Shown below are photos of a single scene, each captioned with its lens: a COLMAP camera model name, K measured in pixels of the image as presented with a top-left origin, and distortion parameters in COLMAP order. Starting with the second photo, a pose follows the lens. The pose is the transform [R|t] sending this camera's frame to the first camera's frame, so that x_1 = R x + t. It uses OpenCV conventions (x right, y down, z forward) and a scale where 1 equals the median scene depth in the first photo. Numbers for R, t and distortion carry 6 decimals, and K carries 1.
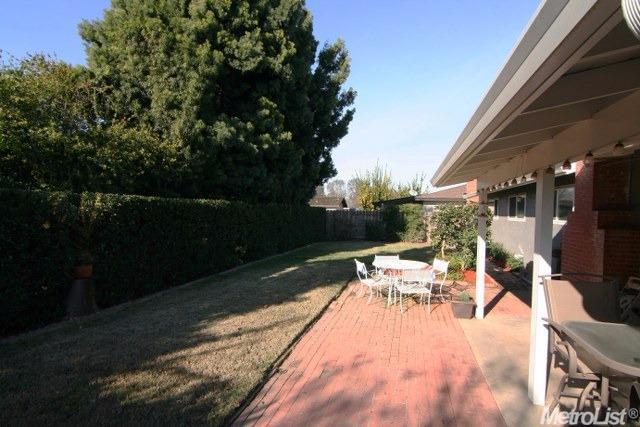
lens RADIAL K [[329.6, 0, 320.5], [0, 329.6, 213.3], [0, 0, 1]] dist [-0.001589, -0.011524]
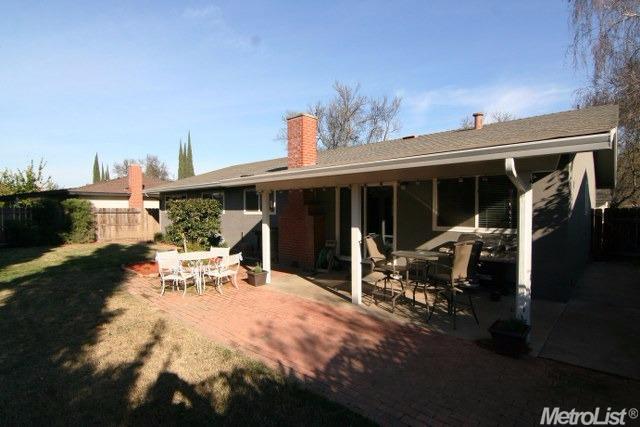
lens RADIAL K [[329.6, 0, 319.6], [0, 329.6, 213.4], [0, 0, 1]] dist [-0.001589, -0.011524]
pose [[0.468382, -0.036713, 0.882763, -0.877336], [0.020270, 0.999320, 0.030805, -0.018792], [-0.883294, 0.003465, 0.468807, 0.208631]]
